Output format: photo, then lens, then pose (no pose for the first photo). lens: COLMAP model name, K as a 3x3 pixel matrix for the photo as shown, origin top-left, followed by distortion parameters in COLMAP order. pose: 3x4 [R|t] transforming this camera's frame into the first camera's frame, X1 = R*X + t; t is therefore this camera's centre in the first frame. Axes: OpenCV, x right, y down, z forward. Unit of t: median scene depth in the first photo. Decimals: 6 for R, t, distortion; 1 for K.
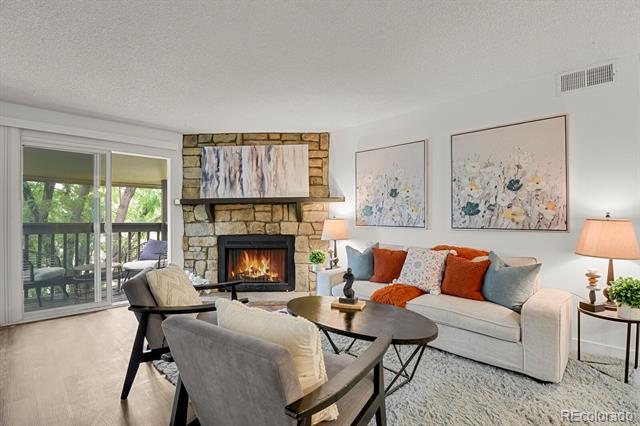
lens RADIAL K [[312.4, 0, 321.8], [0, 312.4, 215.3], [0, 0, 1]] dist [-0.024622, -0.003804]
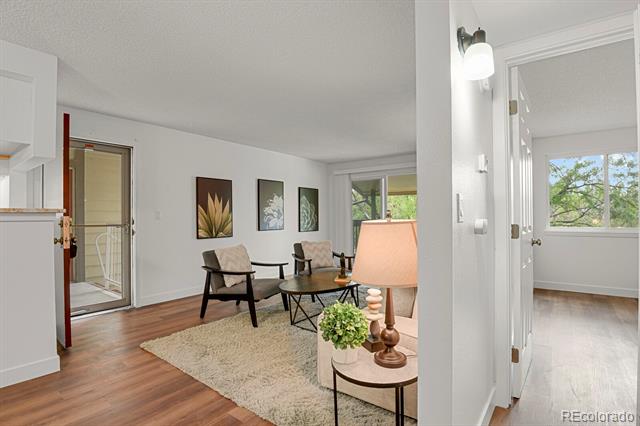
lens RADIAL K [[312.4, 0, 321.8], [0, 312.4, 215.3], [0, 0, 1]] dist [-0.024622, -0.003804]
pose [[0.128272, -0.004031, -0.991731, 0.805287], [0.014361, 0.999894, -0.002207, 0.000085], [0.991635, -0.013959, 0.128316, 0.397183]]
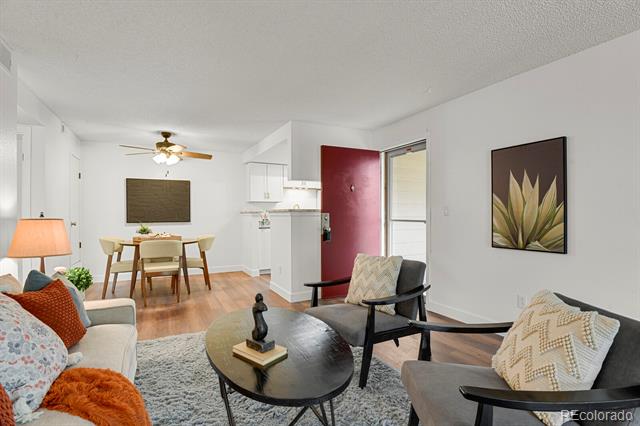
lens RADIAL K [[312.4, 0, 321.8], [0, 312.4, 215.3], [0, 0, 1]] dist [-0.024622, -0.003804]
pose [[-0.954159, 0.003755, 0.299278, -0.128023], [0.002775, 0.999989, -0.003700, 0.004220], [-0.299289, -0.002700, -0.954159, 0.863624]]
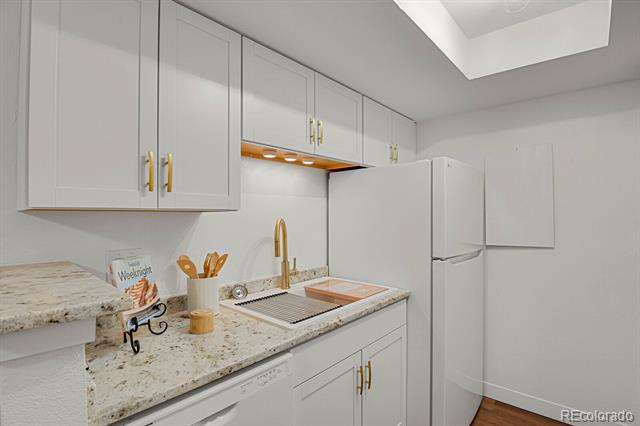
lens RADIAL K [[312.4, 0, 321.8], [0, 312.4, 215.3], [0, 0, 1]] dist [-0.024622, -0.003804]
pose [[-0.998190, 0.004513, -0.059967, 0.415988], [0.005052, 0.999948, -0.008848, -0.055493], [0.059924, -0.009135, -0.998161, -0.159457]]
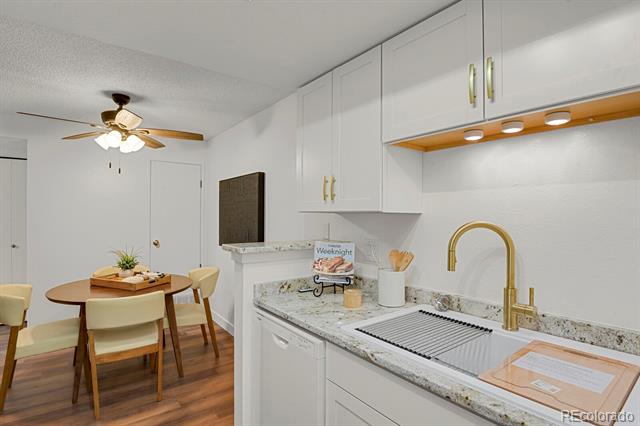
lens RADIAL K [[324.0, 0, 320.0], [0, 324.0, 213.0], [0, 0, 1]] dist [-0.030022, -0.001089]
pose [[0.141698, 0.008758, 0.989871, 0.142995], [-0.015365, 0.999860, -0.006647, -0.058350], [-0.989791, -0.014268, 0.141813, -0.450681]]
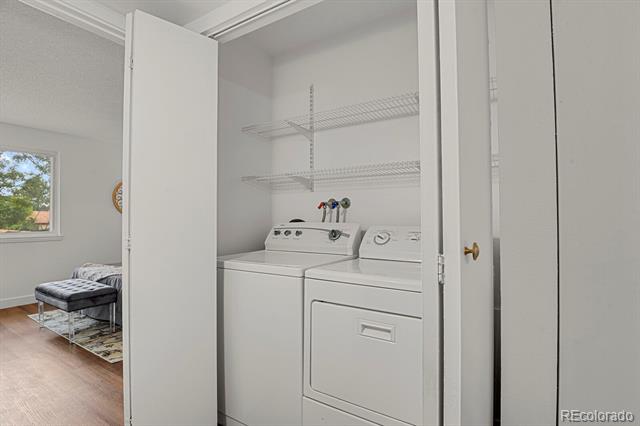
lens RADIAL K [[312.4, 0, 321.8], [0, 312.4, 215.3], [0, 0, 1]] dist [-0.024622, -0.003804]
pose [[0.974173, -0.003545, 0.225775, 0.667975], [0.002350, 0.999982, 0.005559, -0.002127], [-0.225791, -0.004885, 0.974164, 0.408719]]
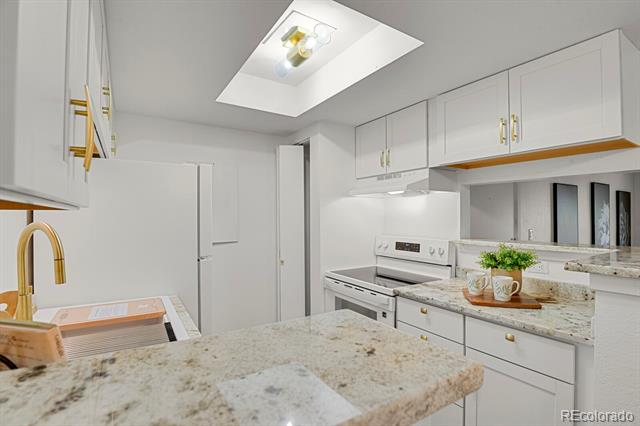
lens RADIAL K [[312.4, 0, 321.8], [0, 312.4, 215.3], [0, 0, 1]] dist [-0.024622, -0.003804]
pose [[-0.226219, -0.000600, -0.974076, 0.624009], [0.011464, 0.999929, -0.003278, -0.057972], [0.974009, -0.011908, -0.226196, -0.288734]]
